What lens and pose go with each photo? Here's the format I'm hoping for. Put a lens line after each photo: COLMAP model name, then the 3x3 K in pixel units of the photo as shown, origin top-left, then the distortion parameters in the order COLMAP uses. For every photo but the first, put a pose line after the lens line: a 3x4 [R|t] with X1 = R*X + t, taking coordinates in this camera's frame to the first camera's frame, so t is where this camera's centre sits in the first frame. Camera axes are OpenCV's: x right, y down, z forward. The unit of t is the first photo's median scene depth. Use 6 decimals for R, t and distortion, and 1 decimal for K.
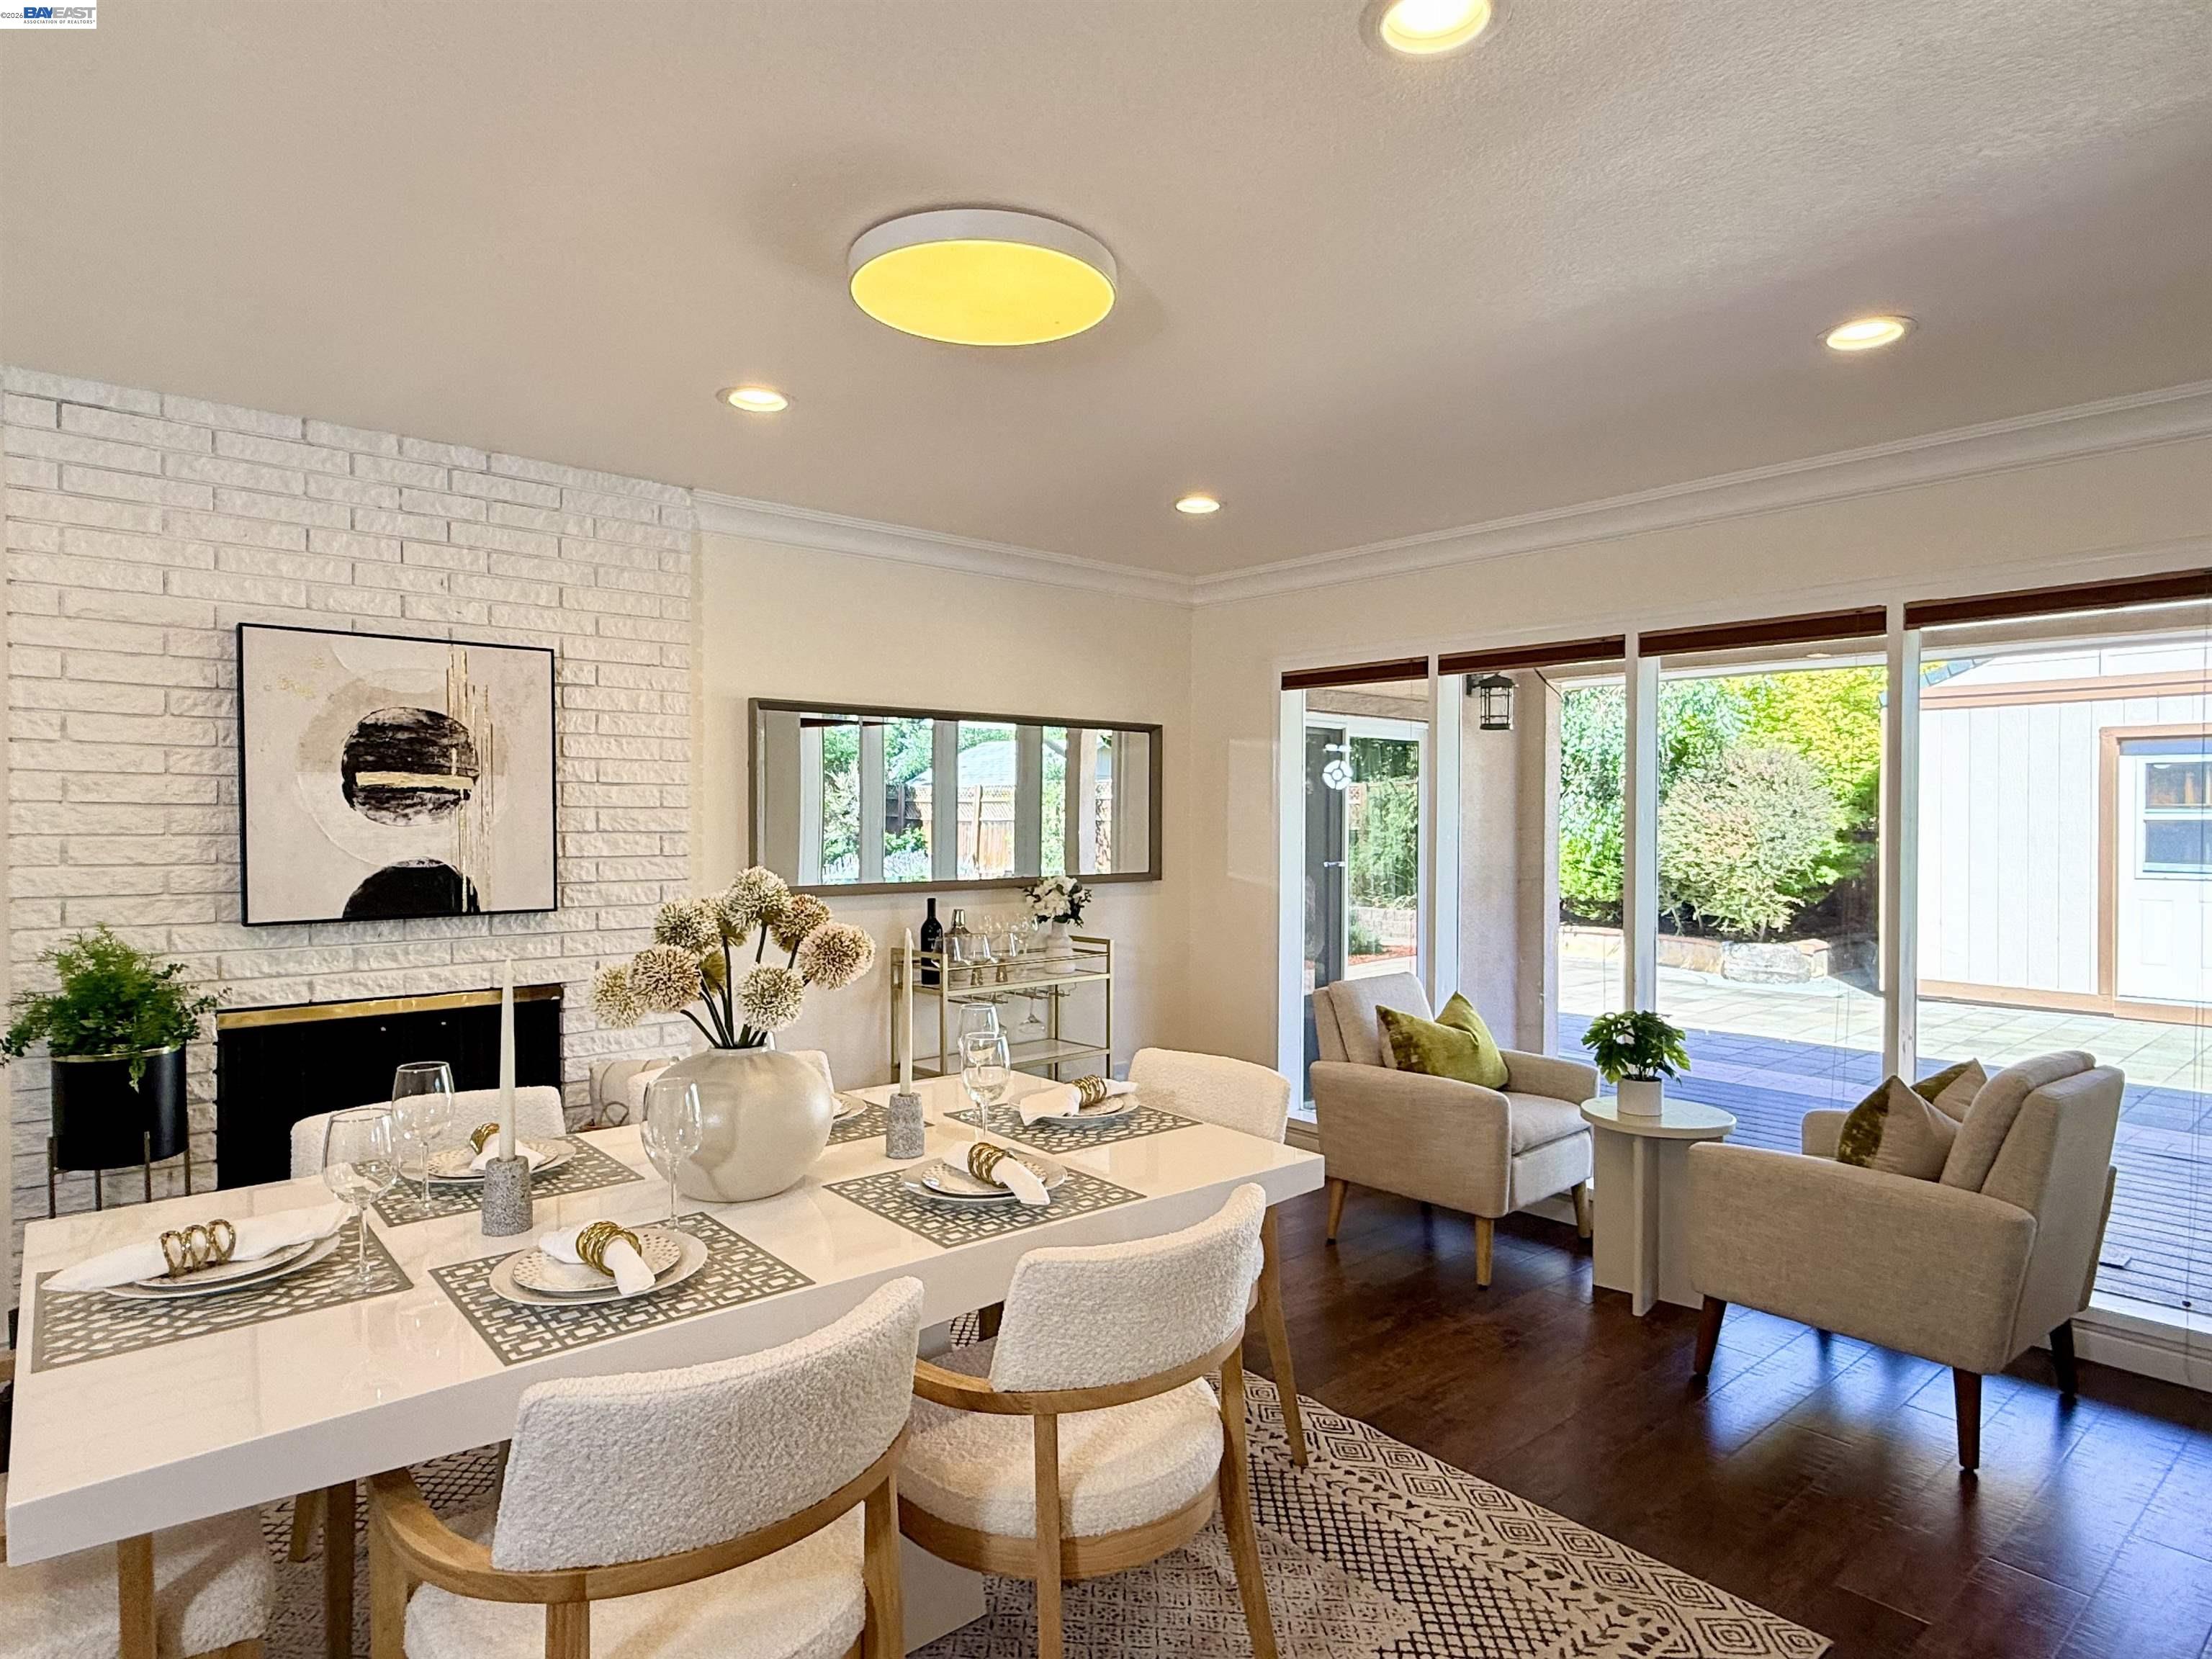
lens RADIAL K [[1261.3, 0, 1105.5], [0, 1261.3, 832.2], [0, 0, 1]] dist [0.000968, 0.001140]
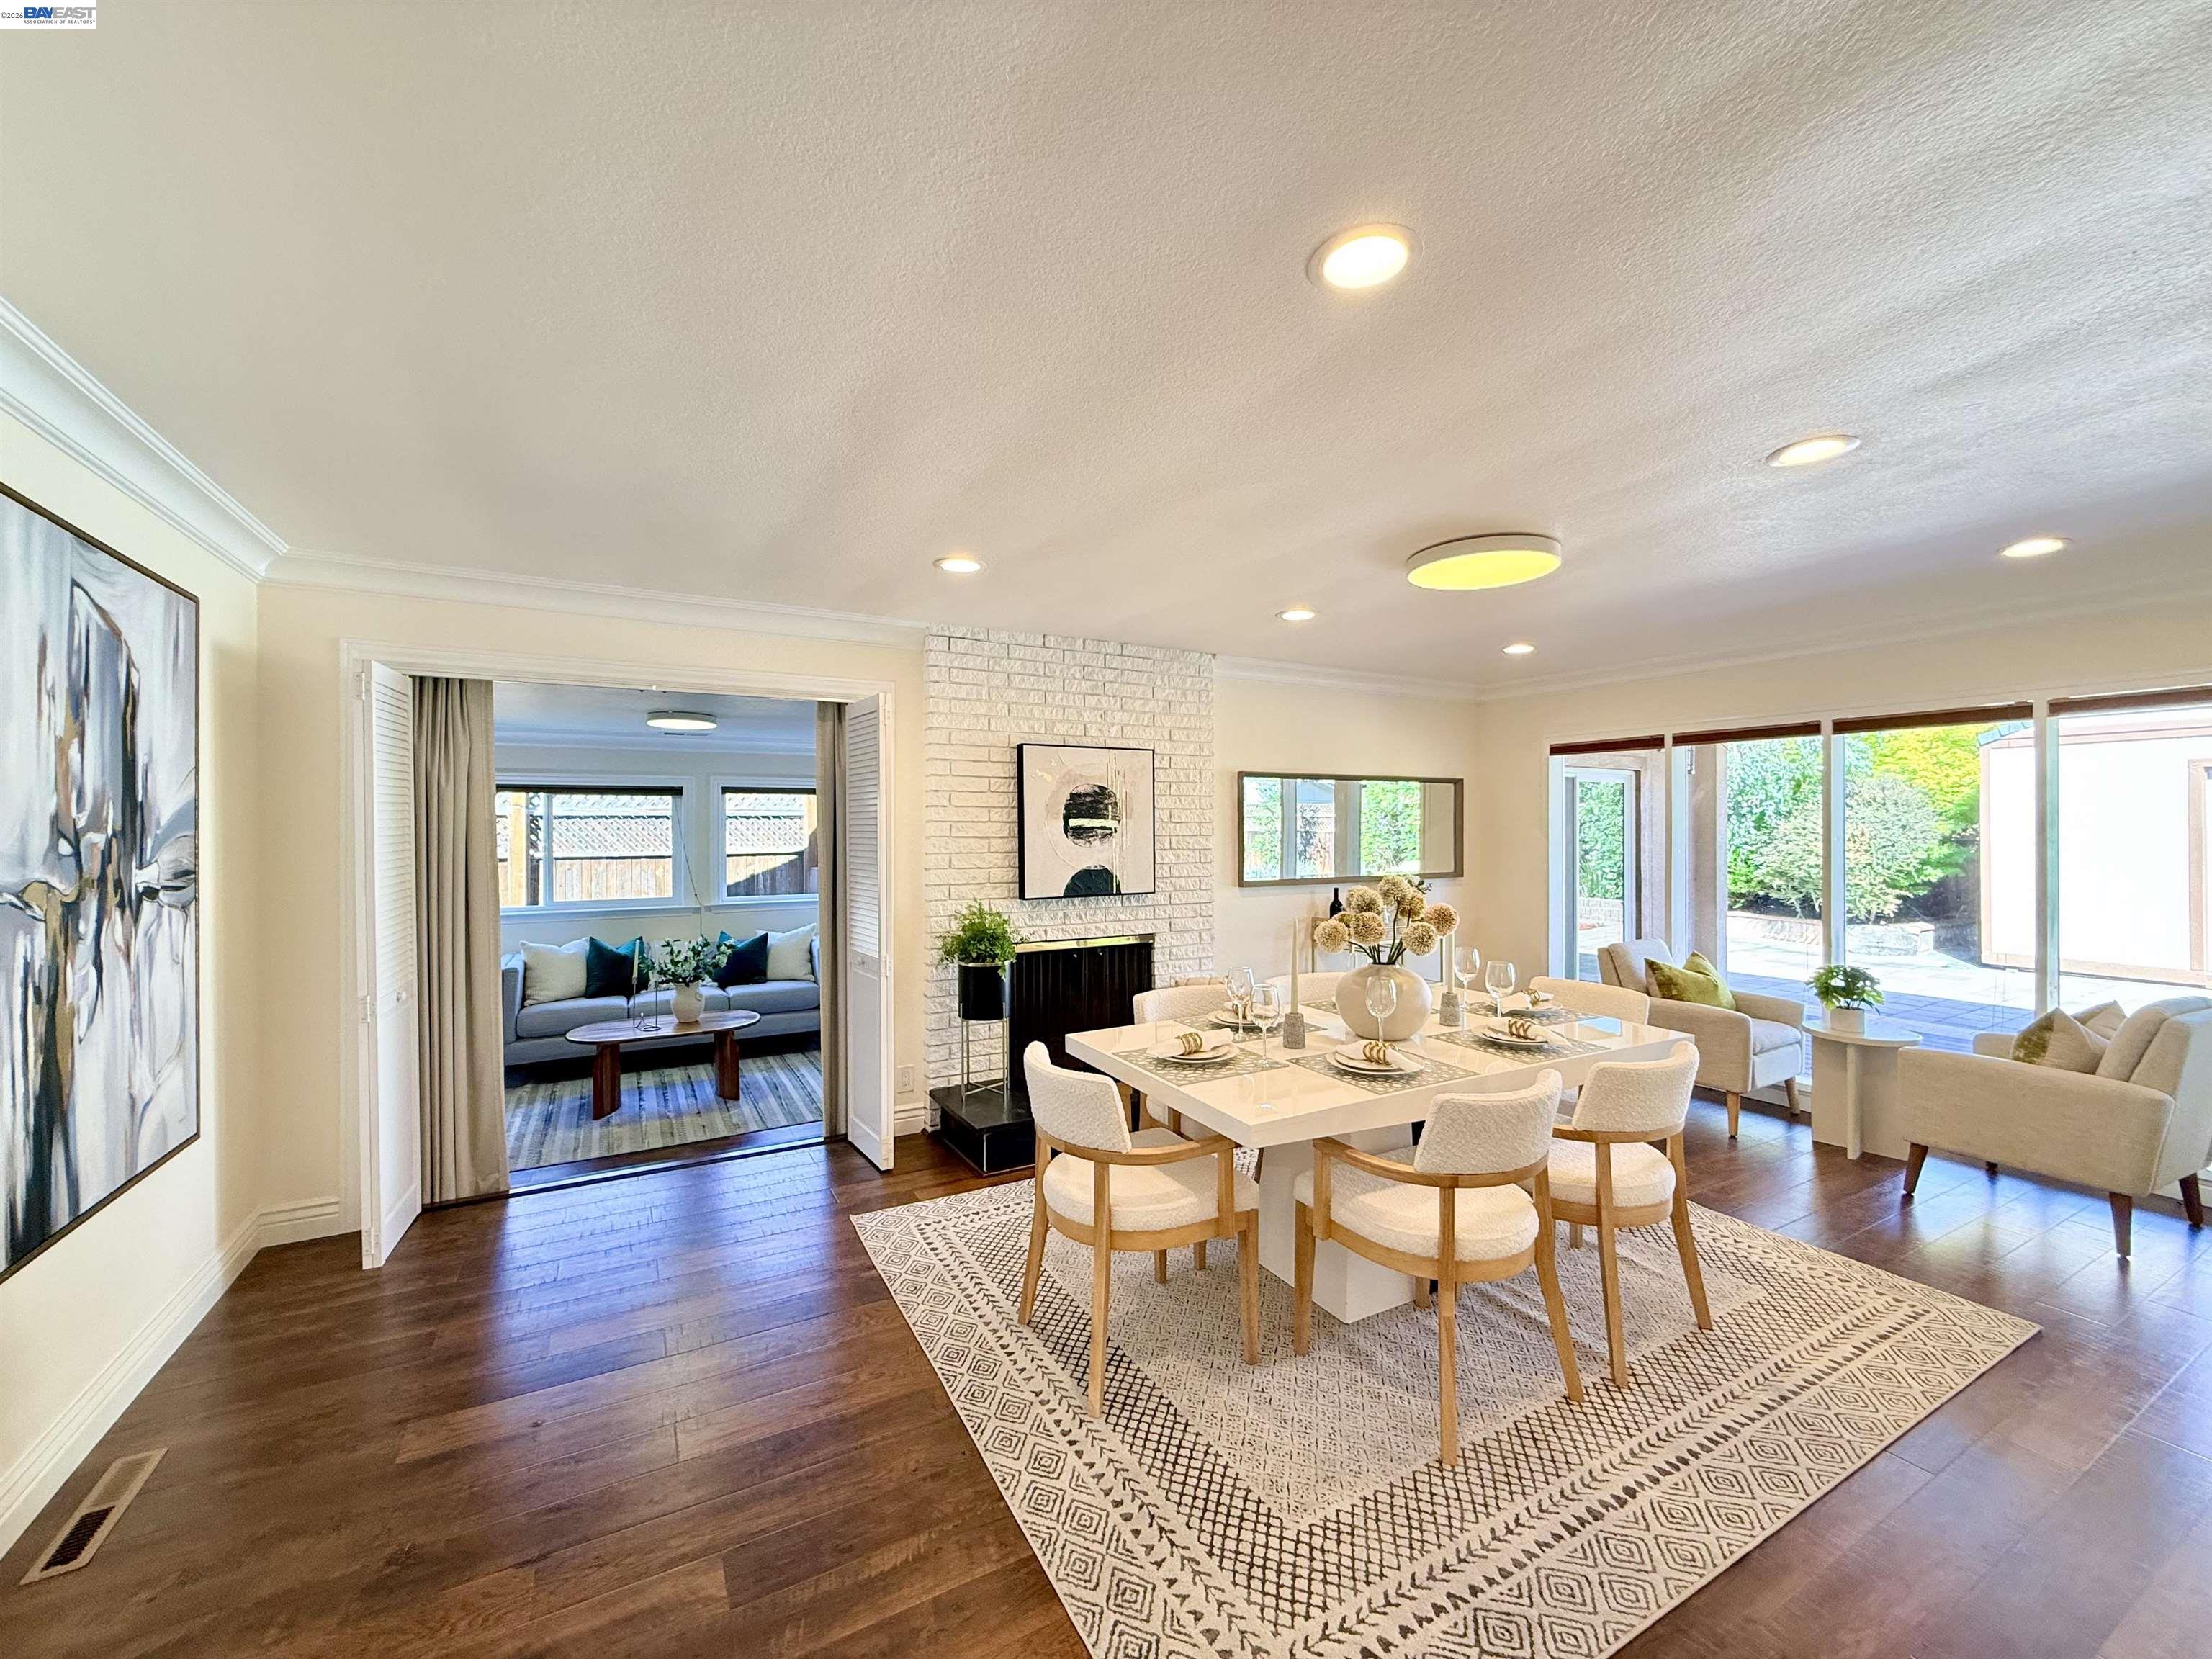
lens RADIAL K [[887.9, 0, 1103.7], [0, 887.9, 828.5], [0, 0, 1]] dist [0.003335, -0.001005]
pose [[0.977931, -0.004498, -0.208881, -0.251643], [0.002418, 0.999945, -0.010212, -0.019058], [0.208916, 0.009481, 0.977888, -0.278021]]
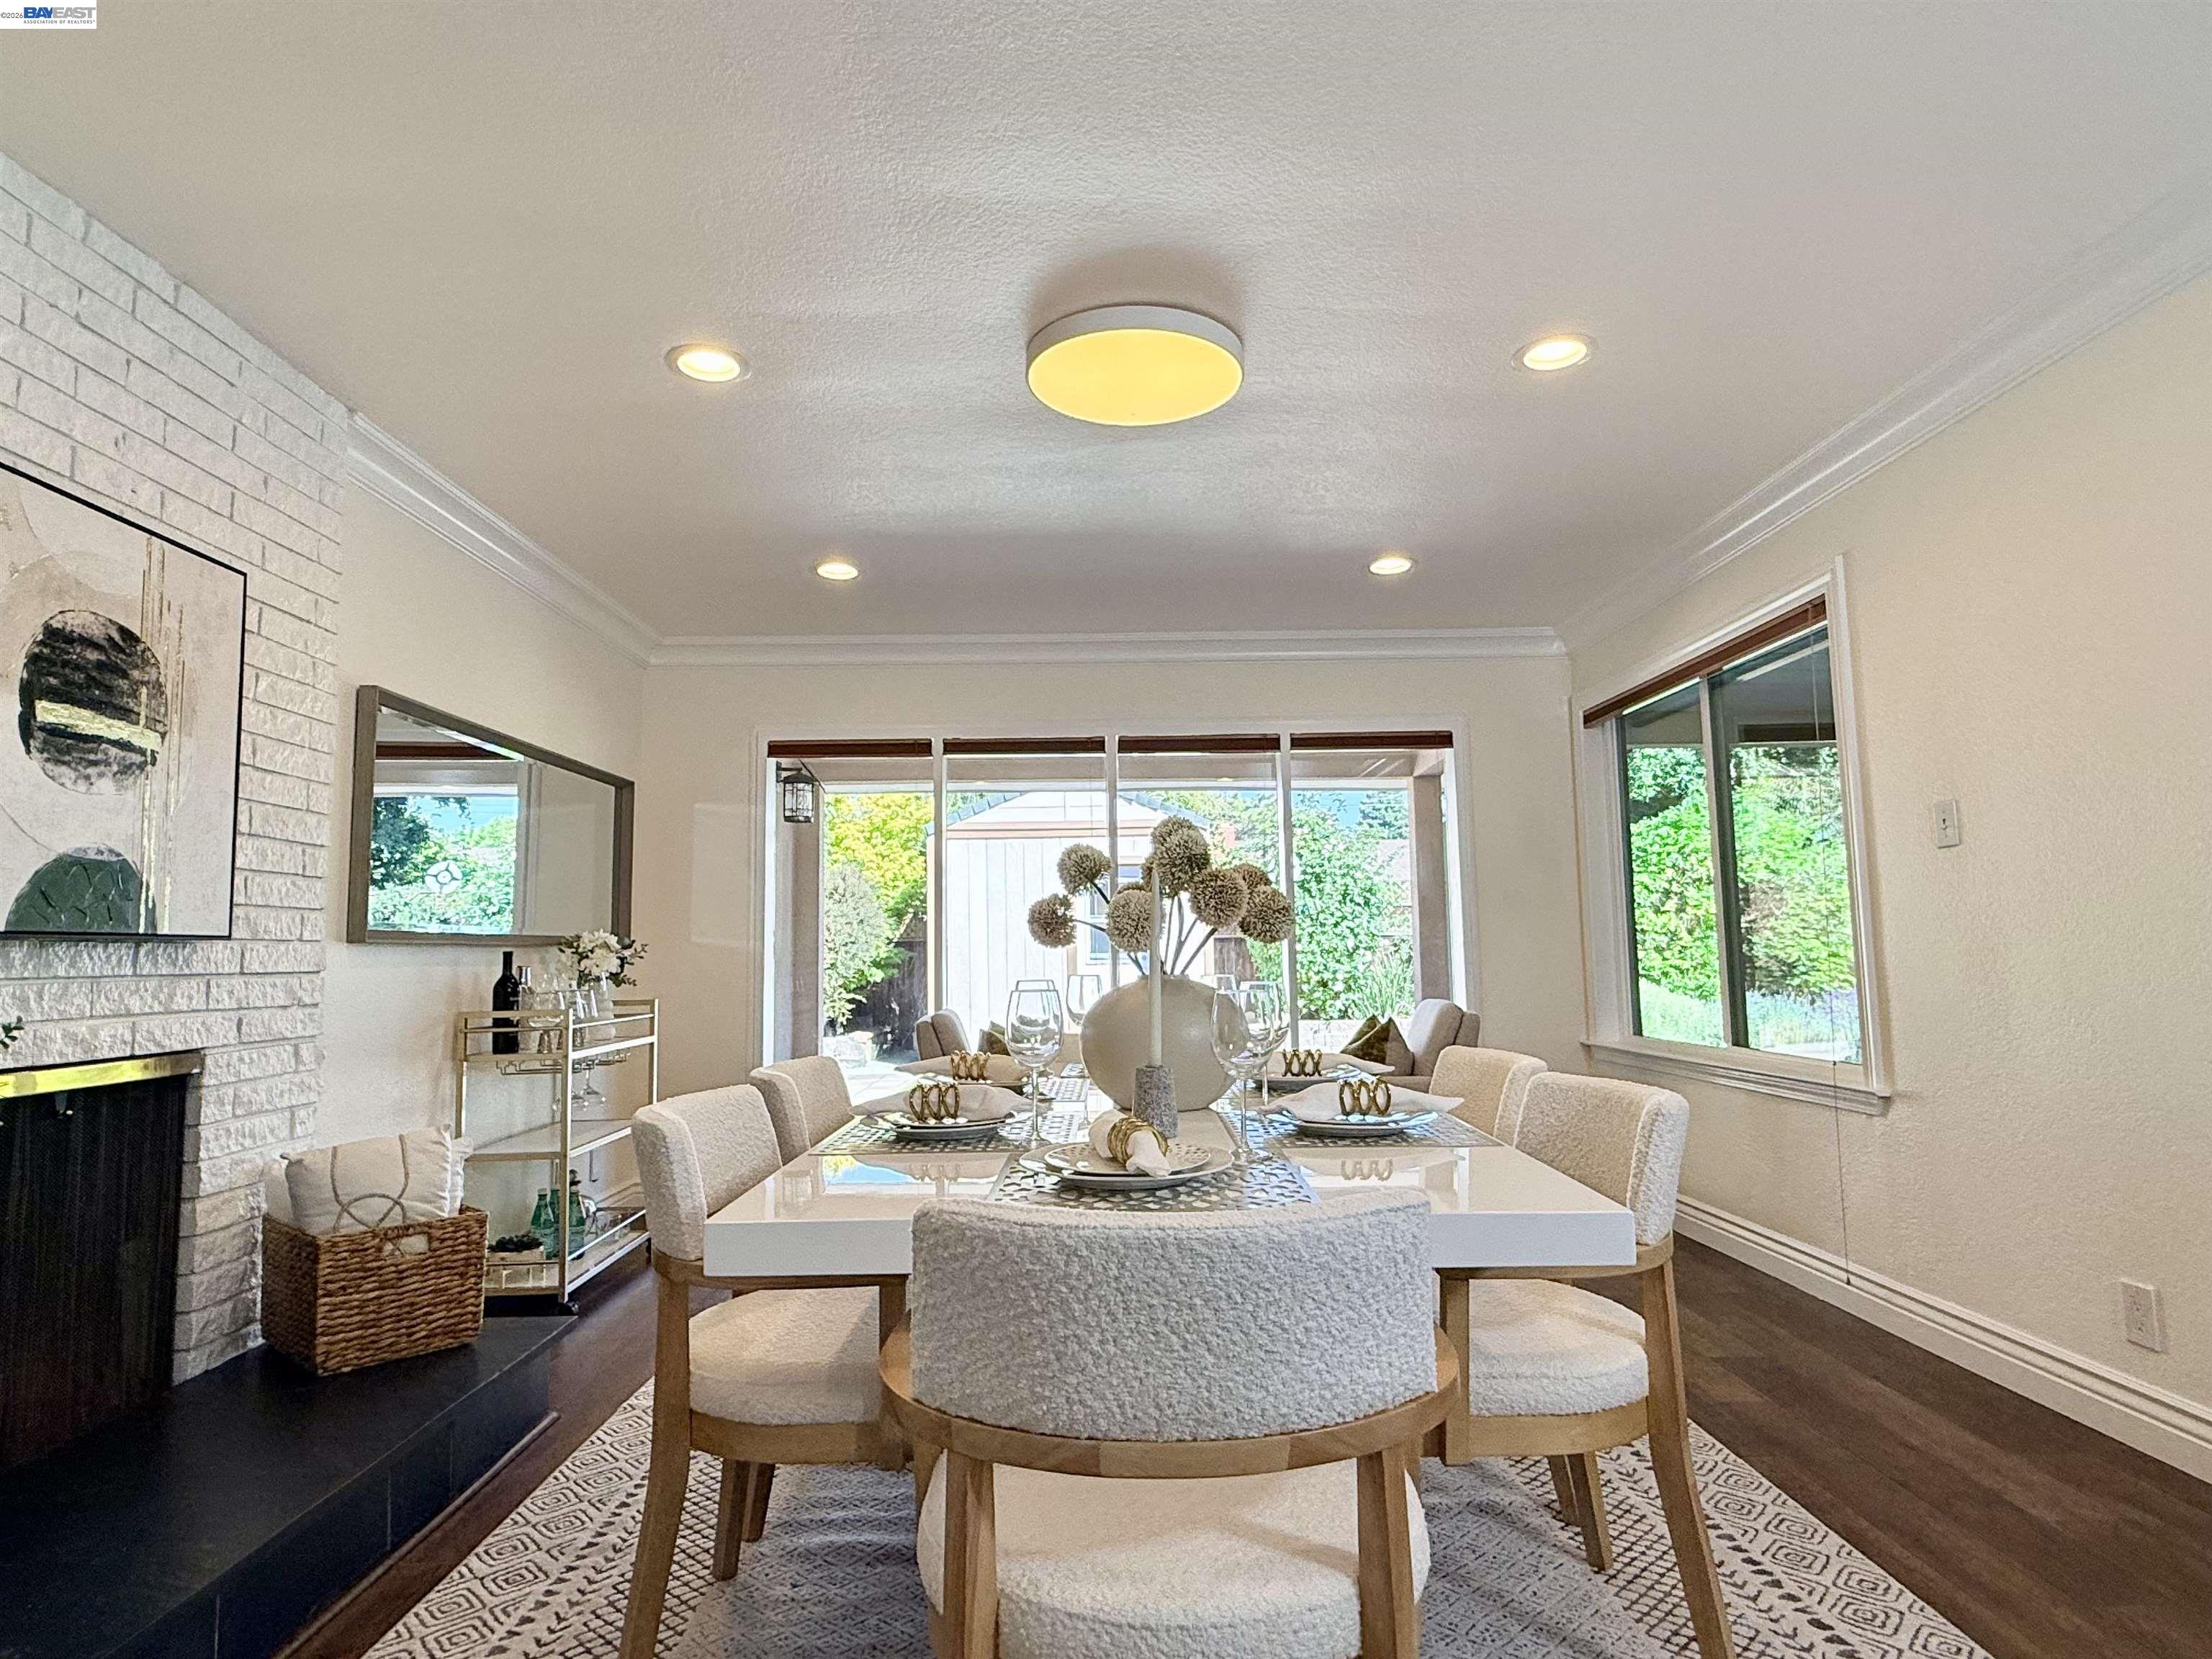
lens RADIAL K [[1261.3, 0, 1106.1], [0, 1261.3, 828.6], [0, 0, 1]] dist [0.000968, 0.001140]
pose [[0.643913, 0.063246, 0.762480, -0.690859], [0.026816, 0.994100, -0.105104, 0.091825], [-0.764628, 0.088124, 0.638418, 0.188534]]
